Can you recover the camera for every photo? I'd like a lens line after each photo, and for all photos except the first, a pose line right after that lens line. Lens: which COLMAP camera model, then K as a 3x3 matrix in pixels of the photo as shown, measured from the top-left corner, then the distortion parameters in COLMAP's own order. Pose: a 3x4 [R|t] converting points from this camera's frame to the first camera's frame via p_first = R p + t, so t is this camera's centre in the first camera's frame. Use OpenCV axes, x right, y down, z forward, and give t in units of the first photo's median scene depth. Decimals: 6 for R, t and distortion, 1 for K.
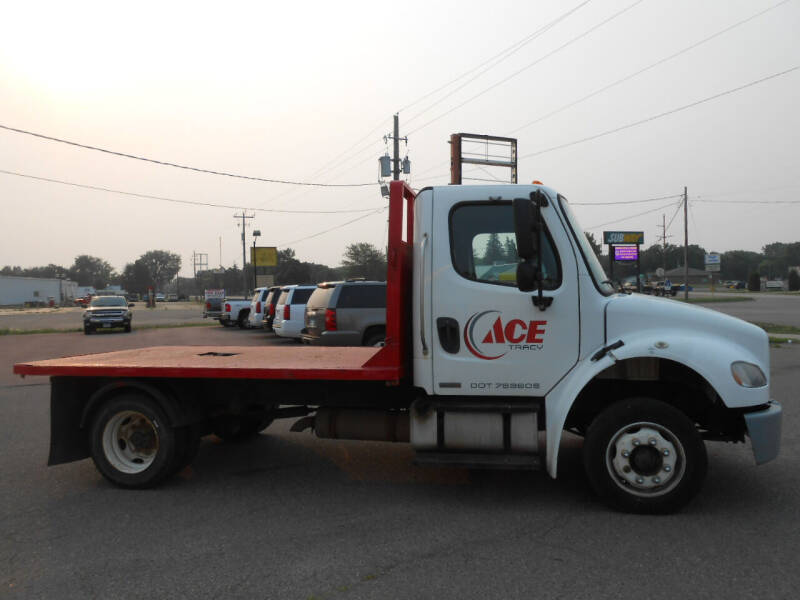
lens RADIAL K [[625.7, 0, 404.0], [0, 625.7, 304.2], [0, 0, 1]] dist [-0.047351, 0.064368]
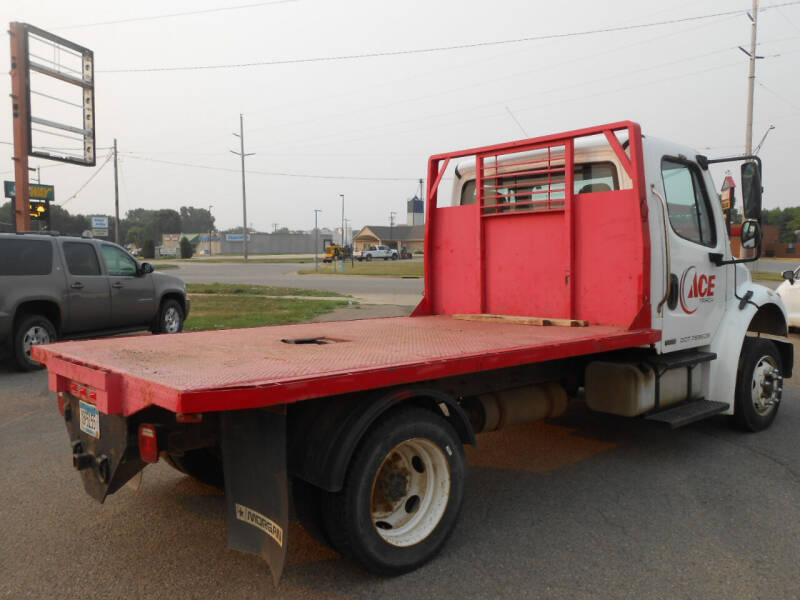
lens RADIAL K [[705.0, 0, 406.2], [0, 705.0, 304.1], [0, 0, 1]] dist [-0.033398, 0.091186]
pose [[0.611963, -0.042806, 0.789727, -1.040368], [0.008346, 0.998828, 0.047673, 0.012944], [-0.790842, -0.022584, 0.611603, 0.645949]]
